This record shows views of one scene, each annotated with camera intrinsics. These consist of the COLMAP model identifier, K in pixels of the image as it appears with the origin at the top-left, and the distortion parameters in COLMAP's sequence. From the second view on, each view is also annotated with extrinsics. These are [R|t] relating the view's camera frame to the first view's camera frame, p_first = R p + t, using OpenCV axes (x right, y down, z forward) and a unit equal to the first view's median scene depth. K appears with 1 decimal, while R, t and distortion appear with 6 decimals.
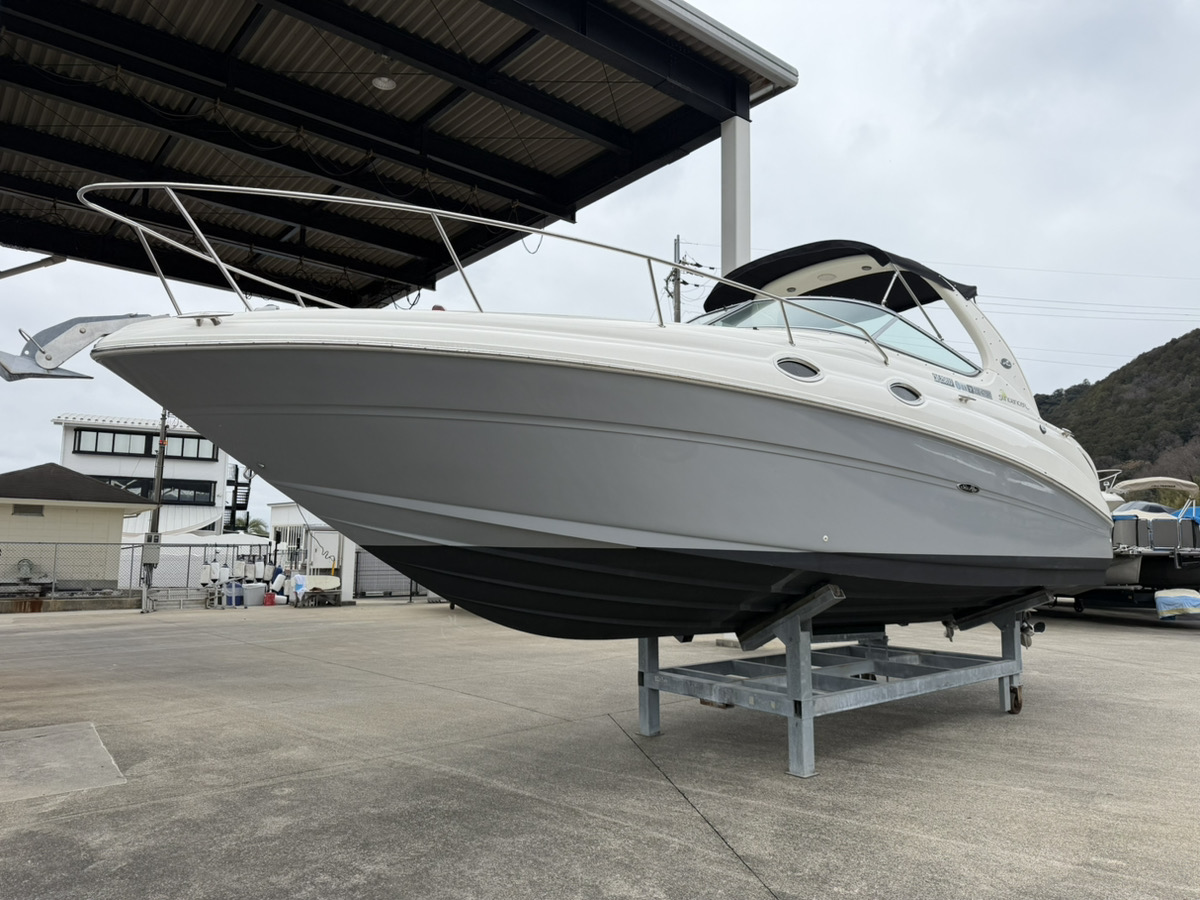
lens RADIAL K [[838.2, 0, 597.6], [0, 838.2, 474.3], [0, 0, 1]] dist [0.001582, -0.000552]
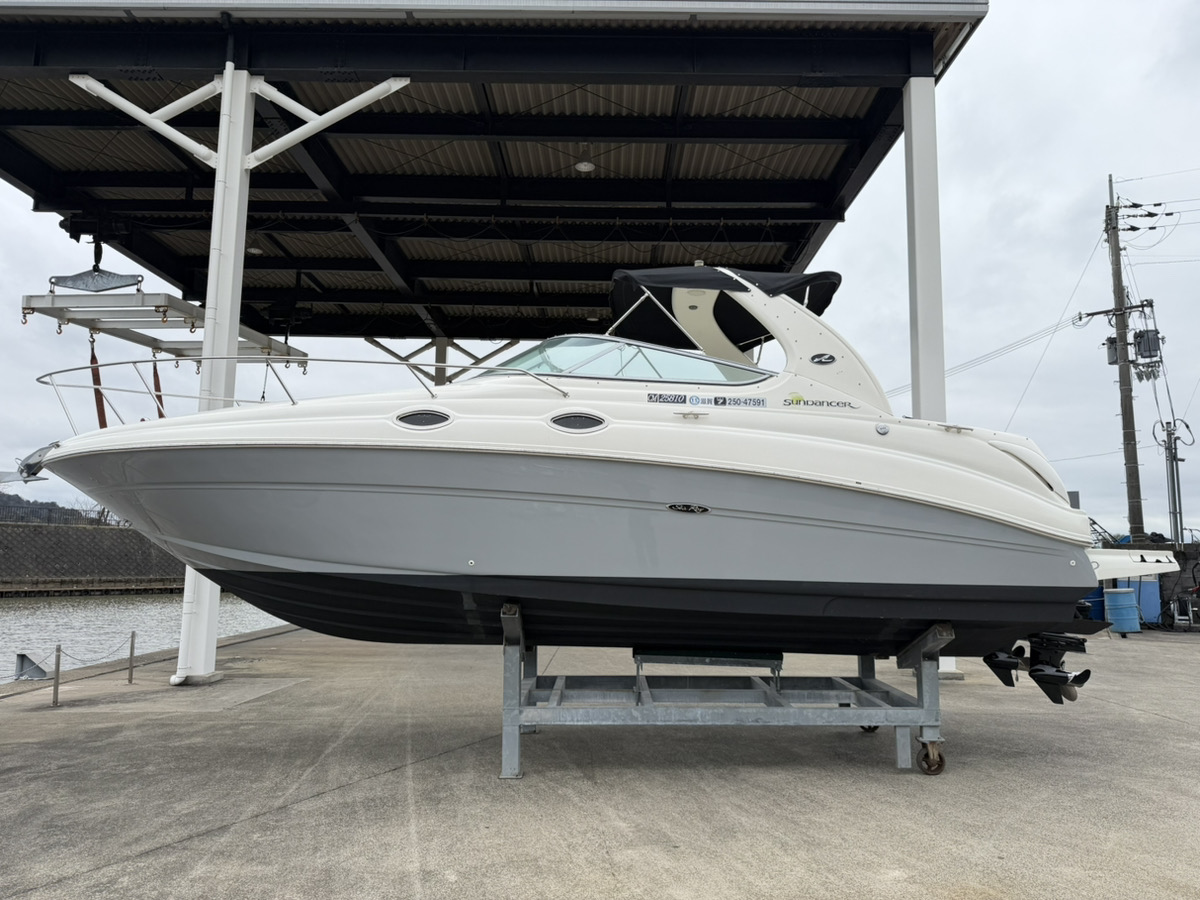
lens RADIAL K [[842.5, 0, 600.0], [0, 842.5, 450.0], [0, 0, 1]] dist [0.003790, -0.000972]
pose [[0.766032, -0.076884, -0.638188, 1.281091], [0.055720, 0.997026, -0.053231, -0.005778], [0.640383, 0.005217, 0.768038, 0.262519]]
